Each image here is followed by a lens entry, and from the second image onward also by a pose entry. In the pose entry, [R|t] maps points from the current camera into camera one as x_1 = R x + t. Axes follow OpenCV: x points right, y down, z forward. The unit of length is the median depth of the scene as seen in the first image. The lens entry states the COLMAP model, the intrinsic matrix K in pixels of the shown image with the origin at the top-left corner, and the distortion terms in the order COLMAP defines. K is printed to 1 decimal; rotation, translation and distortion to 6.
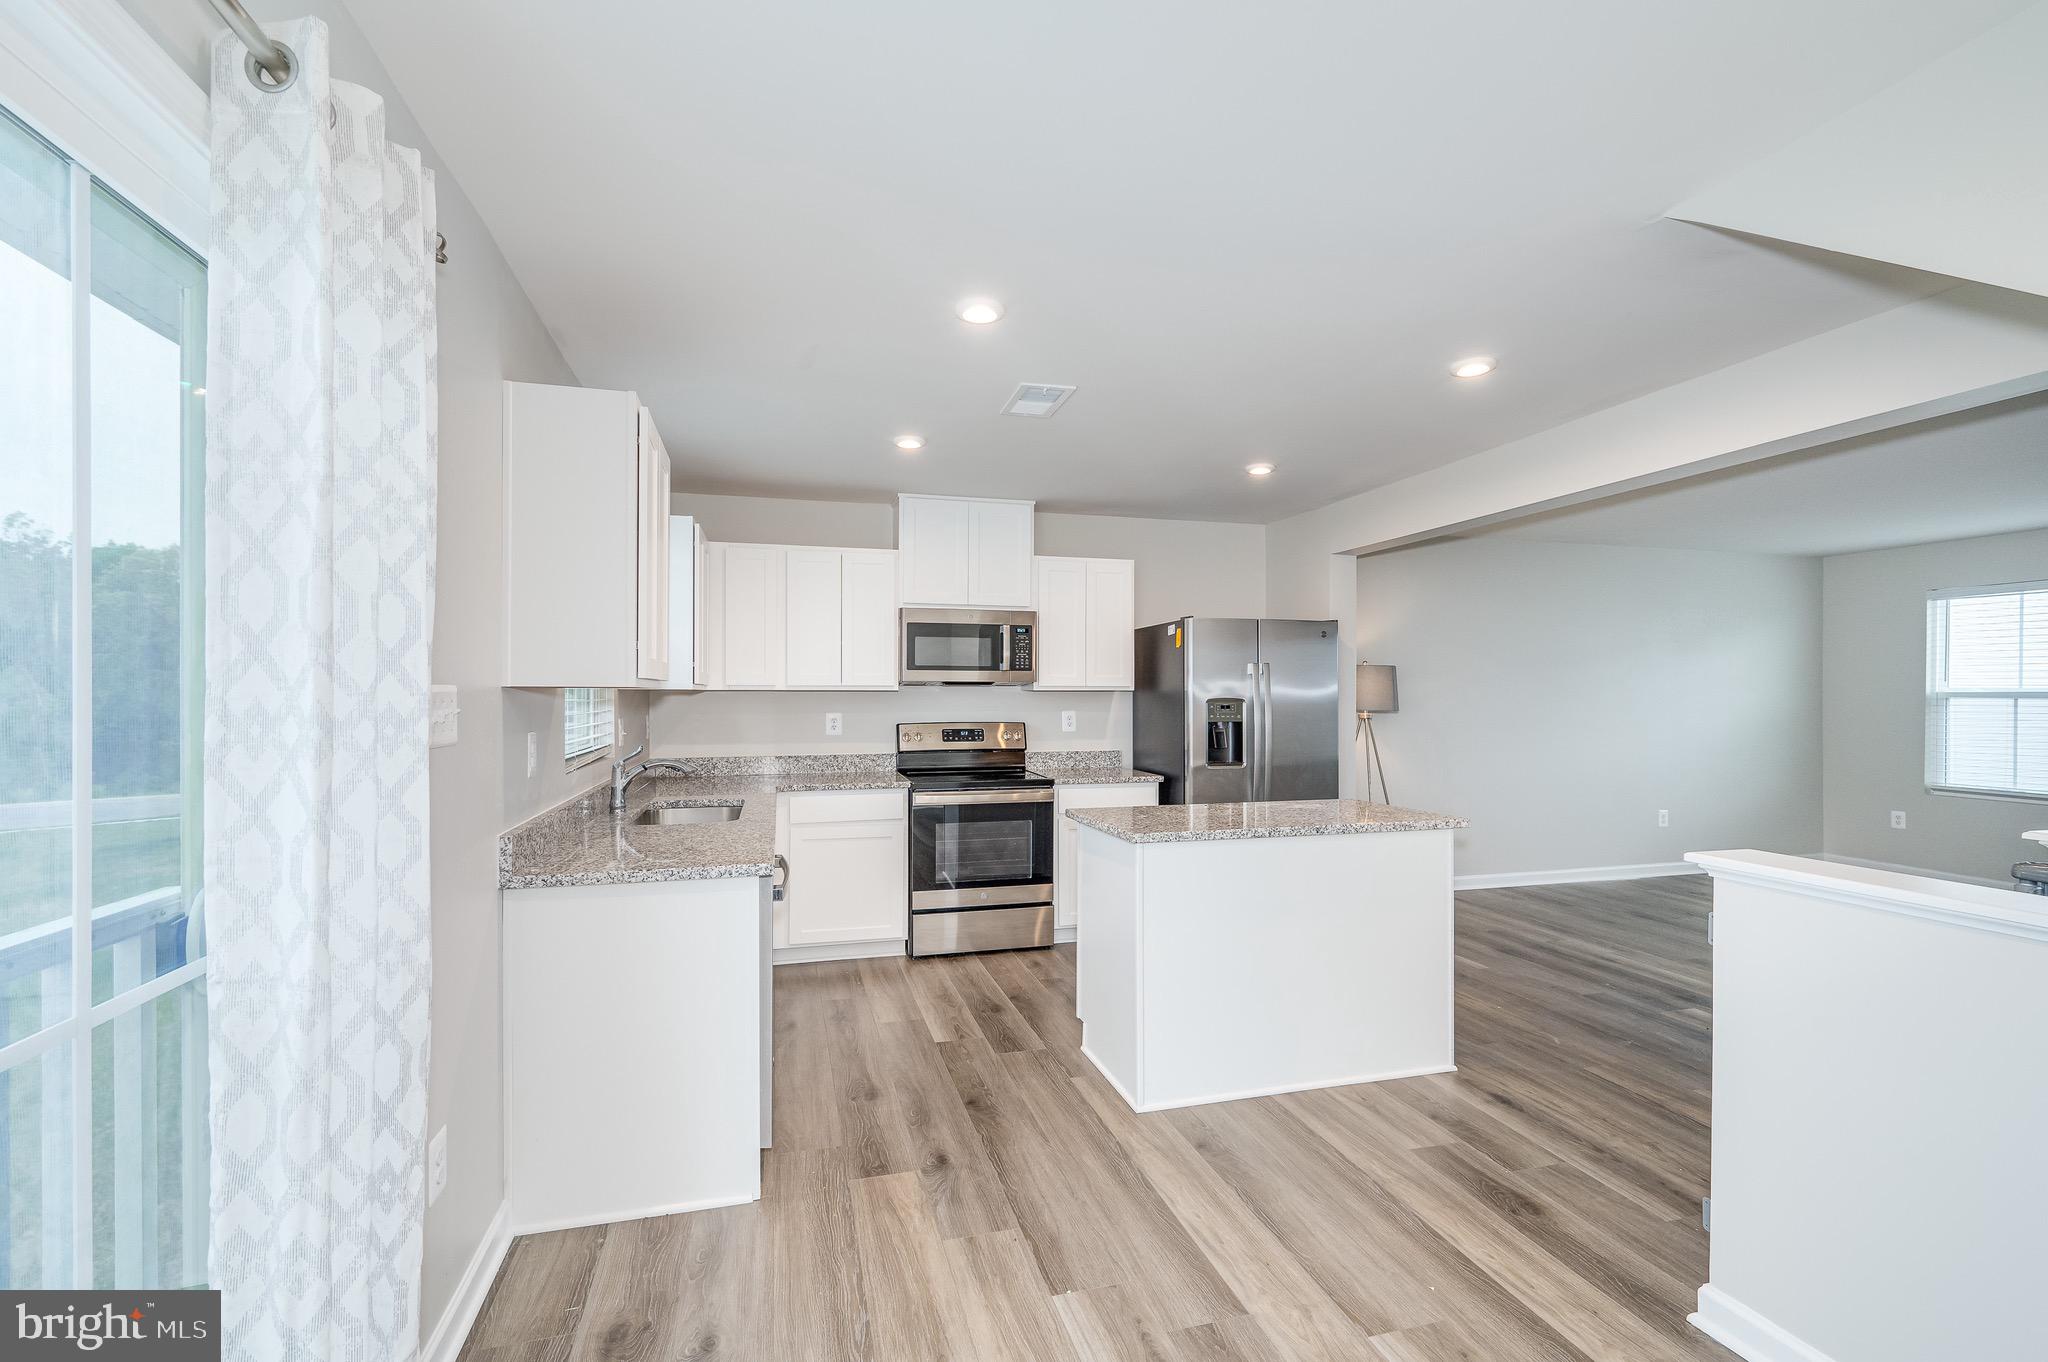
lens RADIAL K [[874.8, 0, 1040.6], [0, 874.8, 707.5], [0, 0, 1]] dist [-0.000897, -0.000008]
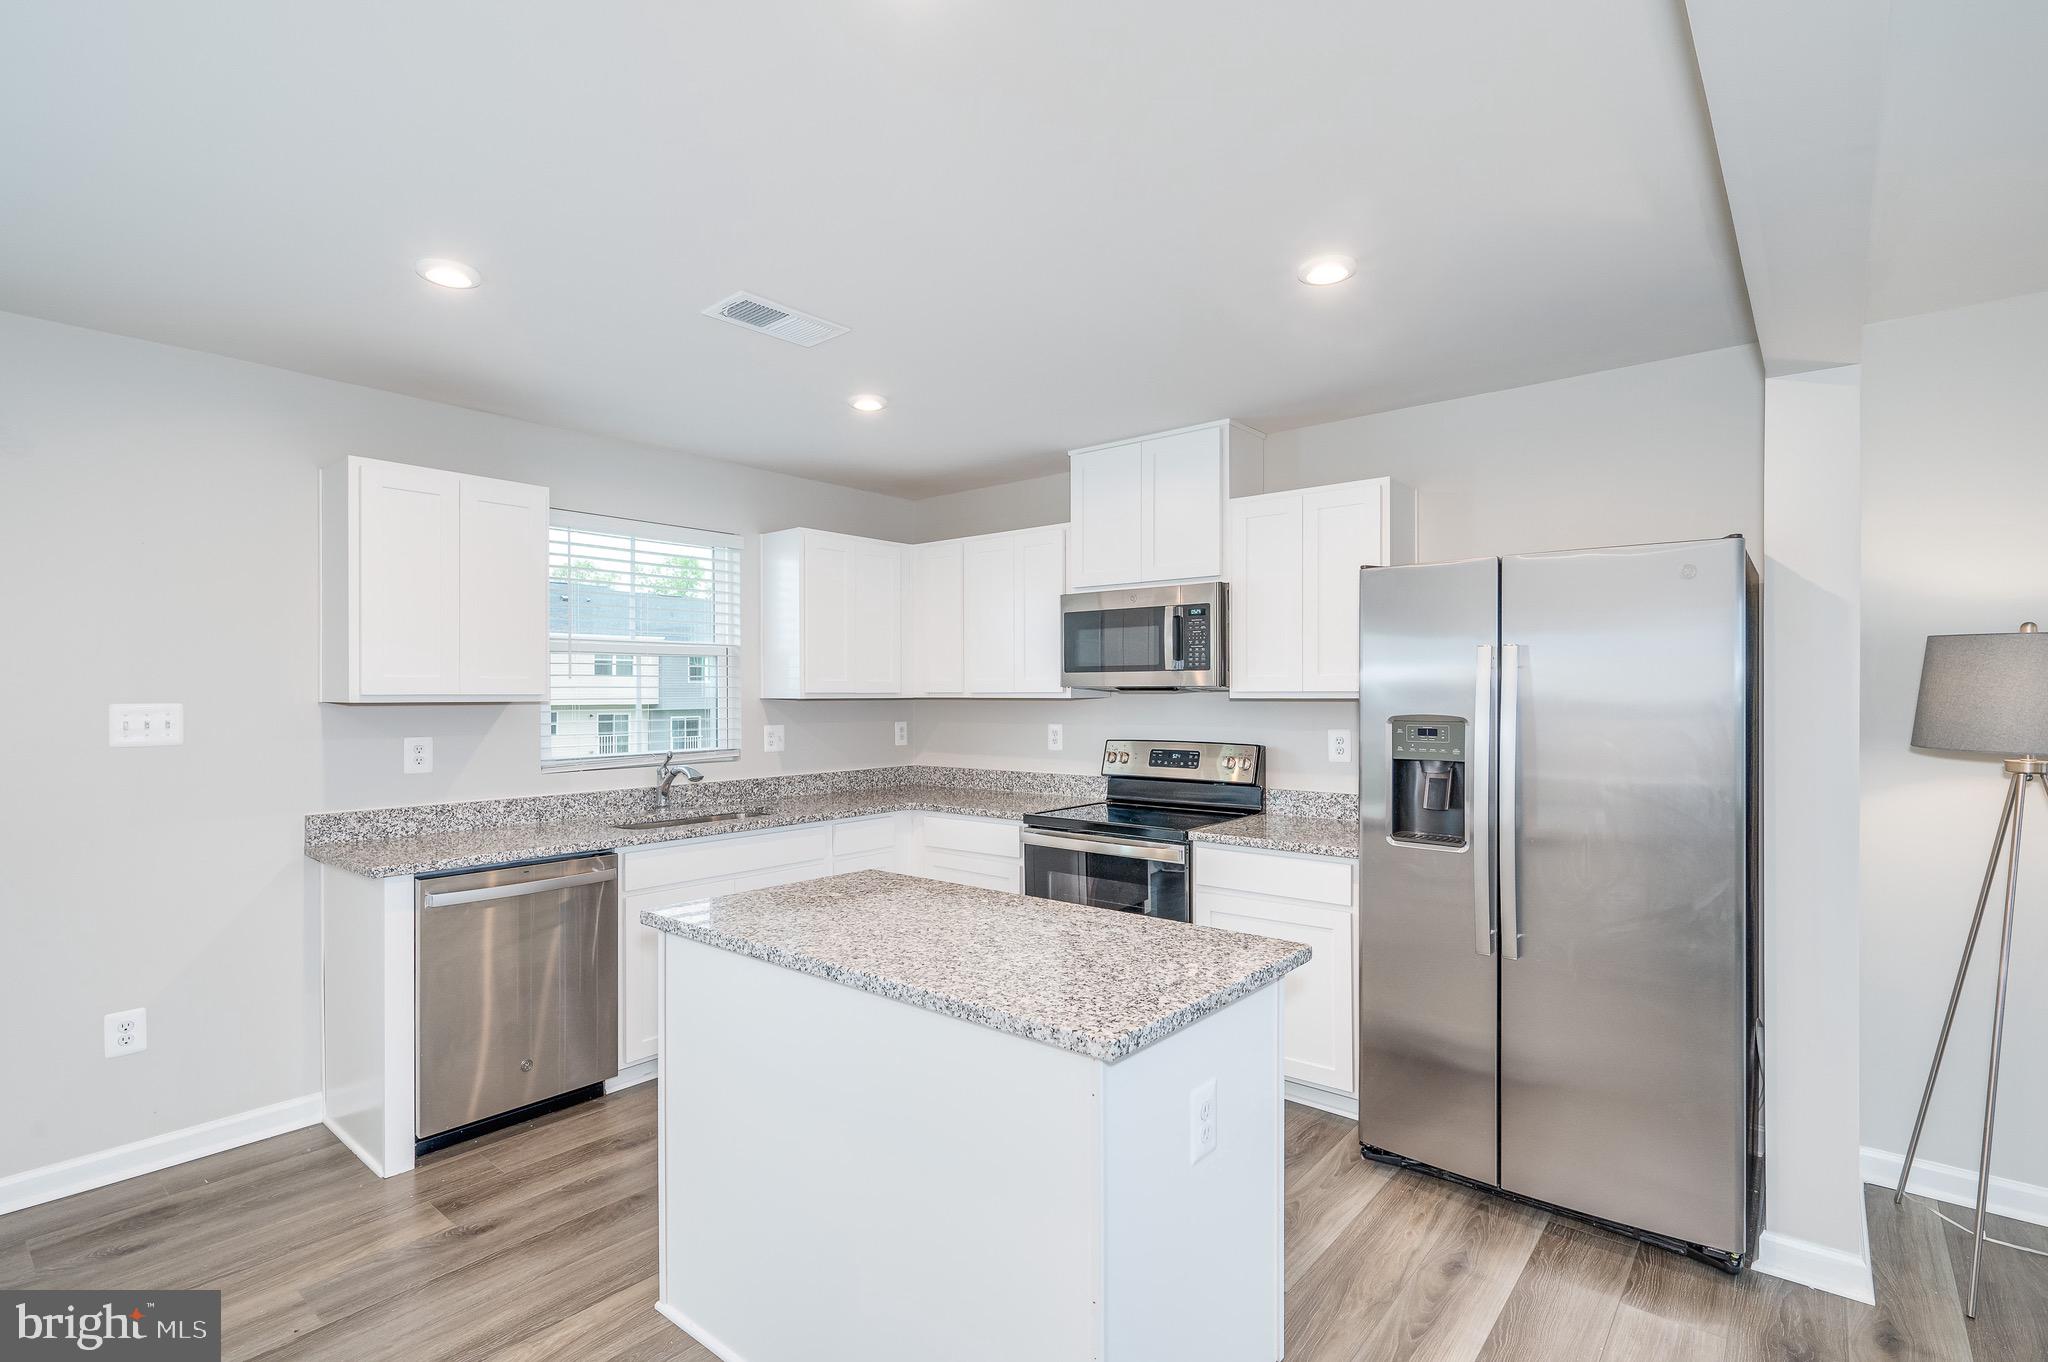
lens RADIAL K [[956.1, 0, 1015.0], [0, 956.1, 706.7], [0, 0, 1]] dist [0.000517, 0.000035]
pose [[0.576951, 0.009697, -0.816721, 0.529782], [-0.010327, 0.999936, 0.004577, -0.015576], [0.816713, 0.005794, 0.577014, 0.465350]]
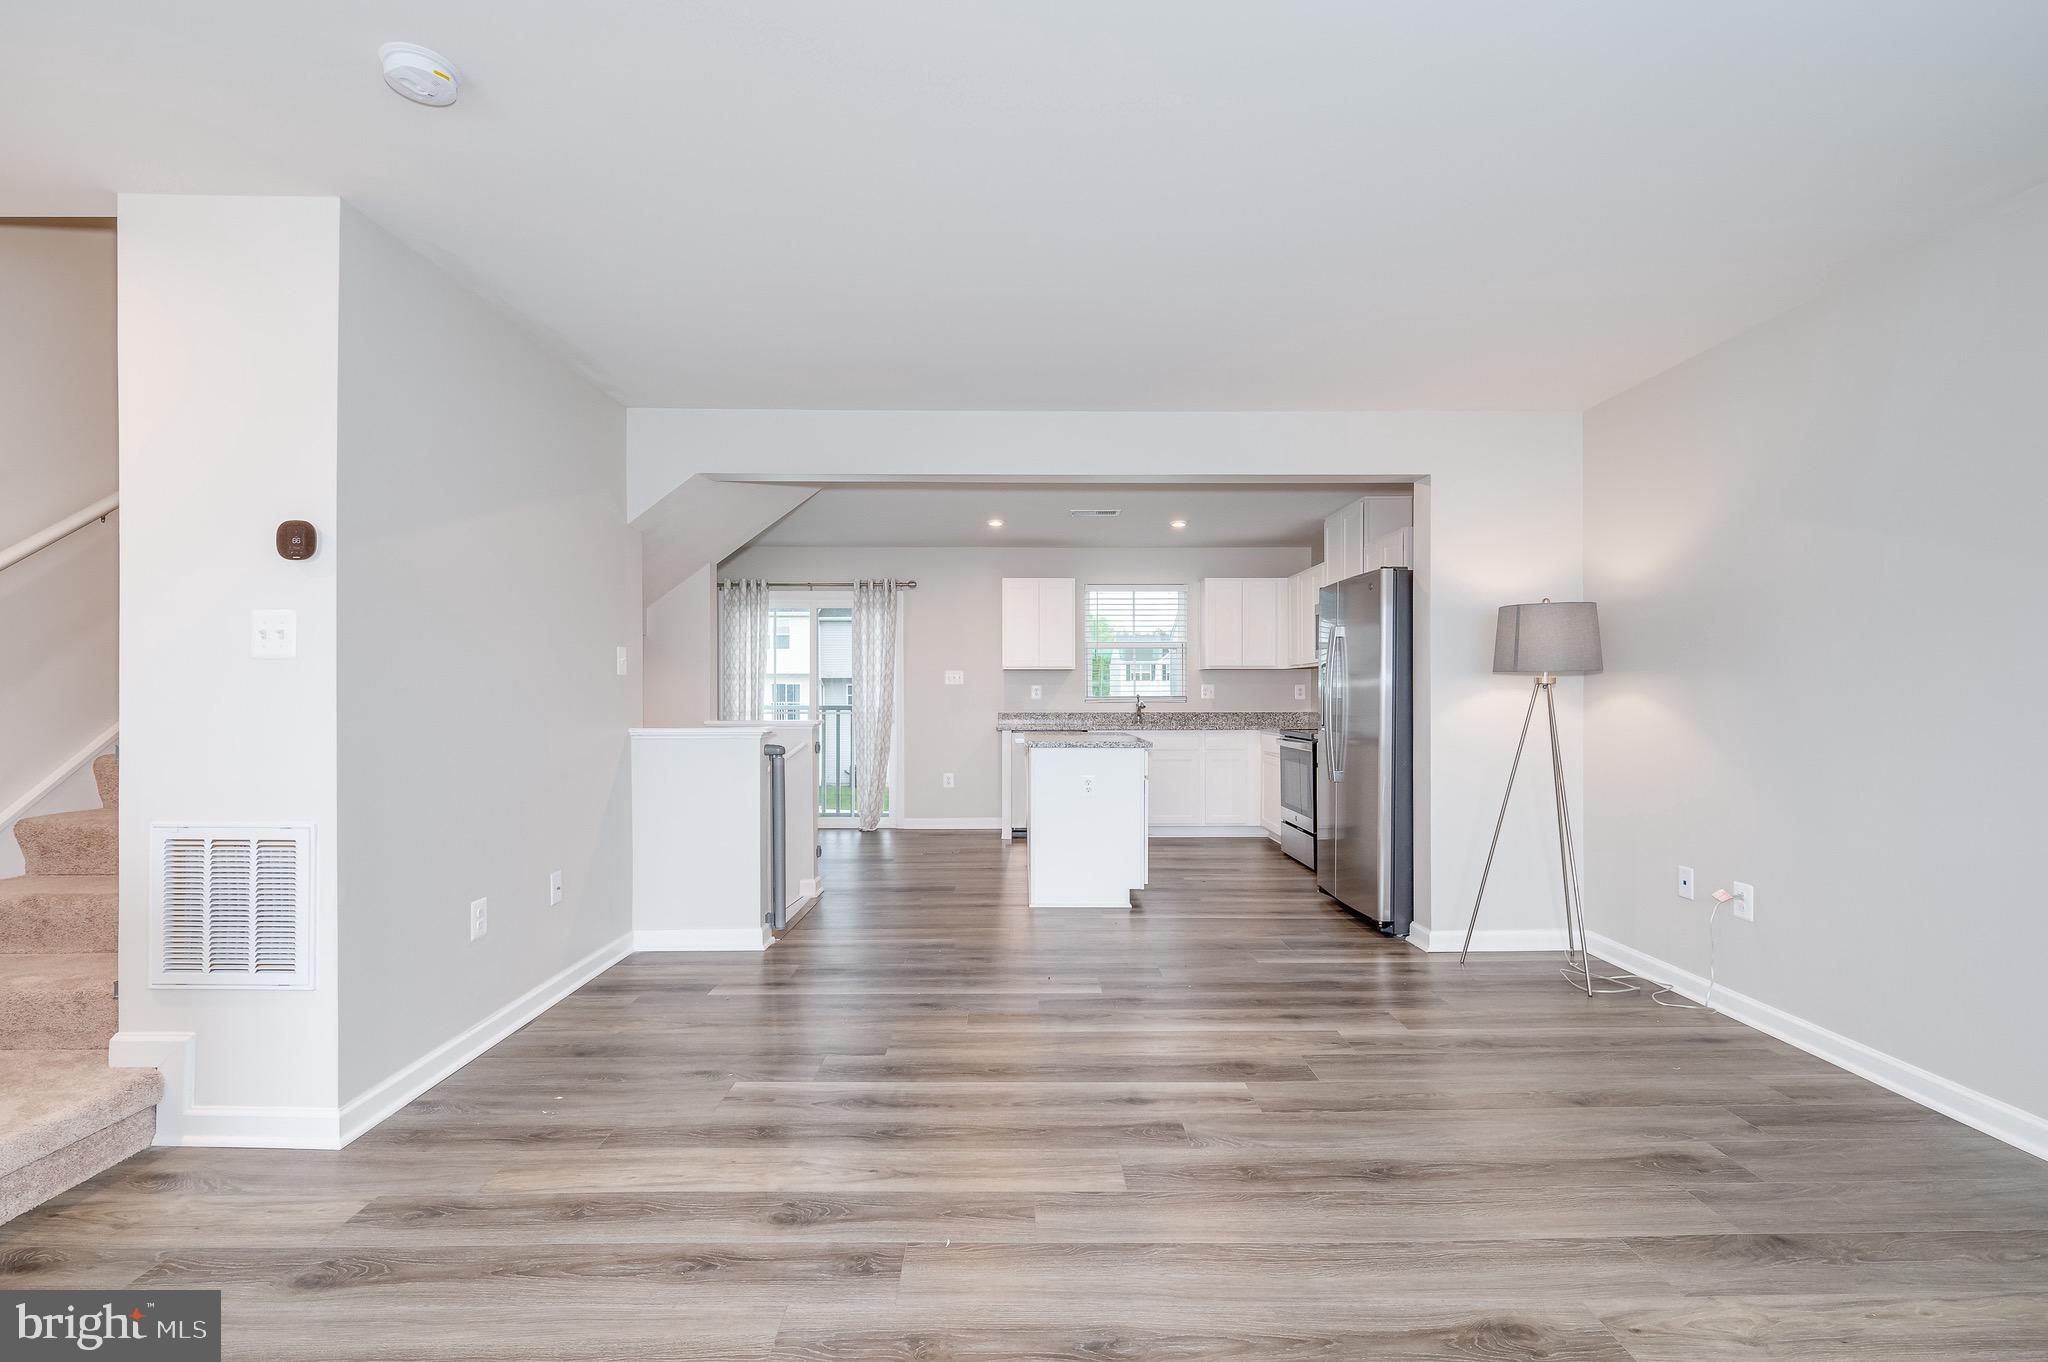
lens RADIAL K [[895.9, 0, 1042.2], [0, 895.9, 696.7], [0, 0, 1]] dist [-0.001675, 0.000050]
pose [[-0.228066, 0.000372, -0.973646, 1.313534], [-0.015609, 0.999870, 0.004038, 0.032165], [0.973521, 0.016119, -0.228031, 0.911576]]
